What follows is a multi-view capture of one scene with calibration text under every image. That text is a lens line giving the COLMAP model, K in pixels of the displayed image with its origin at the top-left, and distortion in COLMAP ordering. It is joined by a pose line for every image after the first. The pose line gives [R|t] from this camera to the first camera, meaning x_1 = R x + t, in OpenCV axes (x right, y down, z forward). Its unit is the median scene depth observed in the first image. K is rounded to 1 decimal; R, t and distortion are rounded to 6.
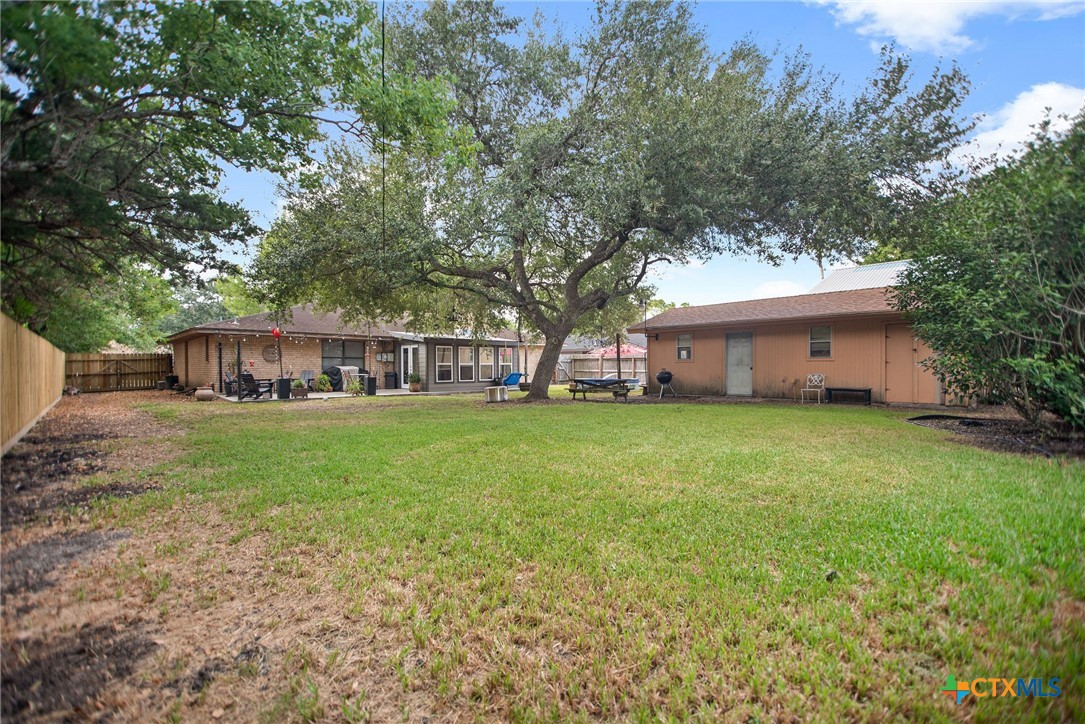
lens RADIAL K [[470.5, 0, 541.1], [0, 470.5, 366.1], [0, 0, 1]] dist [0.003796, 0.000809]
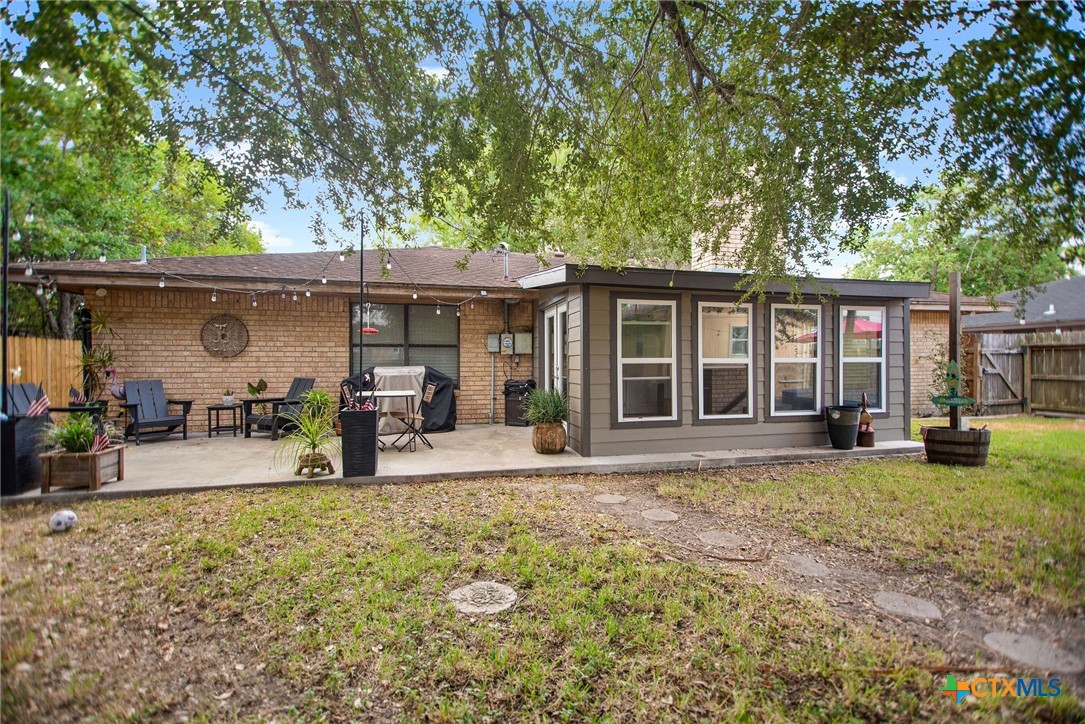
lens RADIAL K [[470.5, 0, 544.9], [0, 470.5, 365.2], [0, 0, 1]] dist [0.003796, 0.000809]
pose [[0.863213, 0.007234, -0.504788, -0.123472], [-0.001626, 0.999932, 0.011549, -0.006052], [0.504837, -0.009149, 0.863166, 0.790577]]
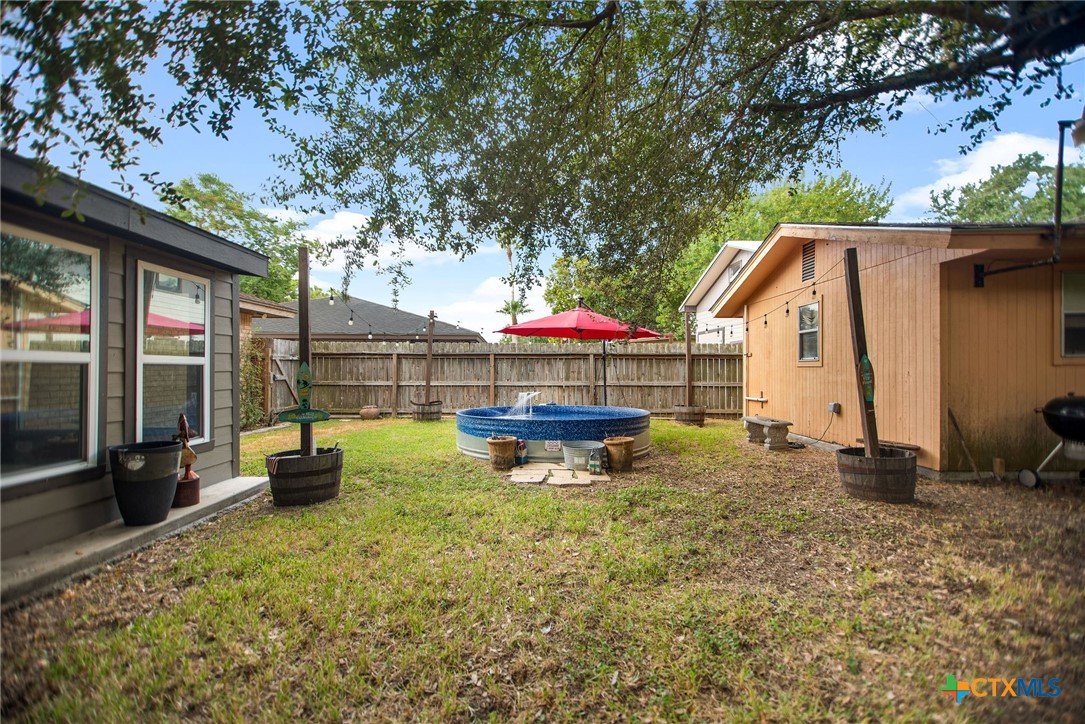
lens RADIAL K [[470.5, 0, 544.0], [0, 470.5, 368.1], [0, 0, 1]] dist [0.003796, 0.000809]
pose [[0.680868, 0.012472, 0.732300, -0.145738], [-0.008411, 0.999922, -0.009210, -0.000344], [-0.732357, 0.000111, 0.680920, 1.019876]]
